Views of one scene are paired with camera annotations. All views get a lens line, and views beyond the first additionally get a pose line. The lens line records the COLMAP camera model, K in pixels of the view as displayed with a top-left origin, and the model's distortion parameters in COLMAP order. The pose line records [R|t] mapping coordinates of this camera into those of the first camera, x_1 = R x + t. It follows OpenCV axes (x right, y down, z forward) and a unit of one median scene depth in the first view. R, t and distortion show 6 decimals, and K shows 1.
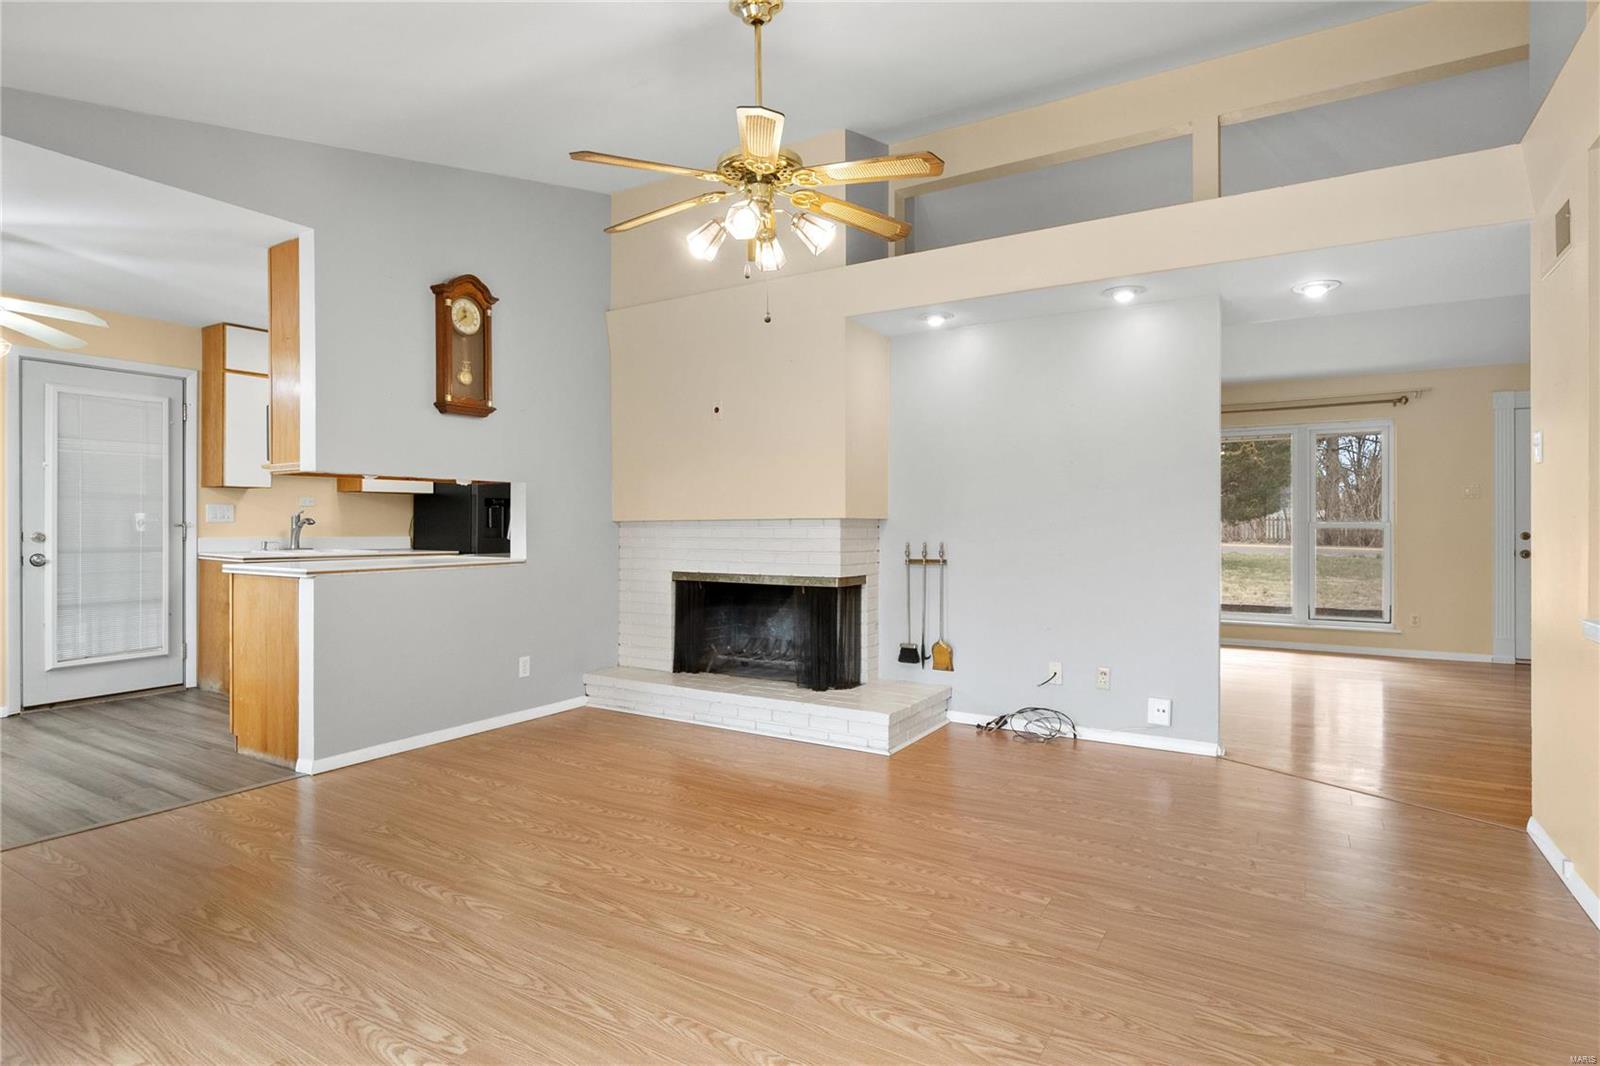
lens RADIAL K [[822.6, 0, 802.1], [0, 822.6, 527.2], [0, 0, 1]] dist [0.003755, -0.002206]
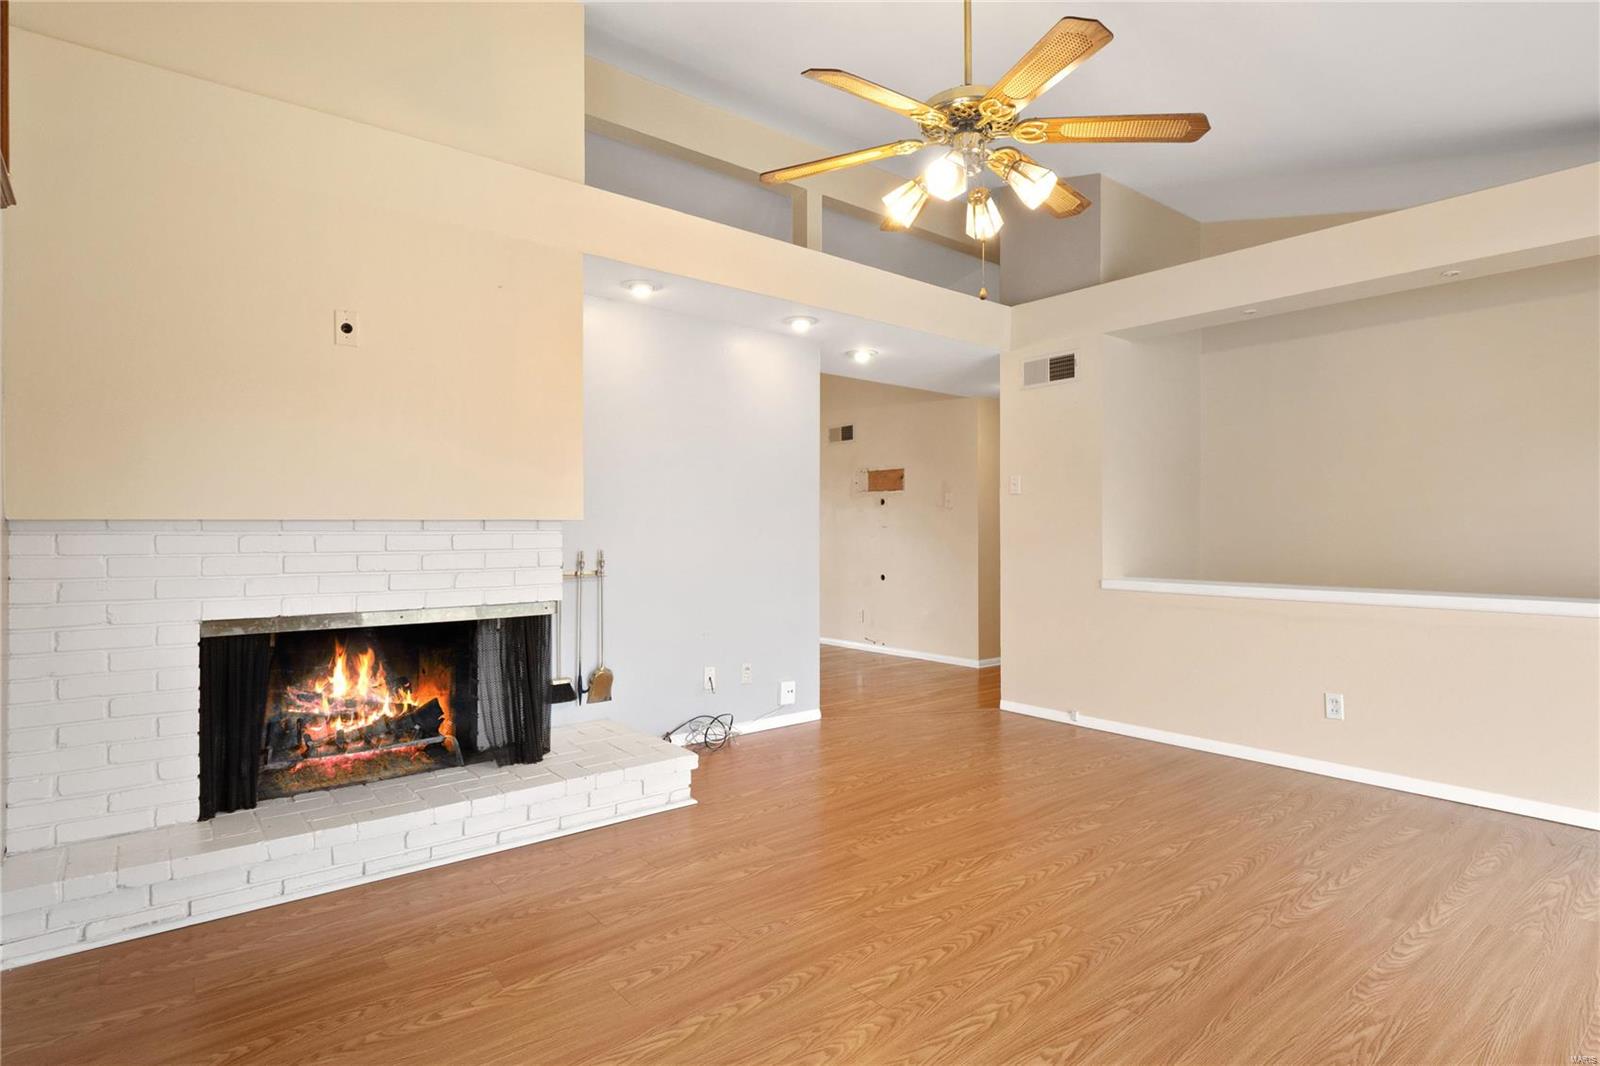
lens RADIAL K [[822.6, 0, 802.6], [0, 822.6, 536.6], [0, 0, 1]] dist [0.003755, -0.002206]
pose [[0.328112, -0.009025, 0.944596, -0.817987], [-0.000783, 0.999951, 0.009826, -0.005373], [-0.944638, -0.003964, 0.328089, 0.777677]]
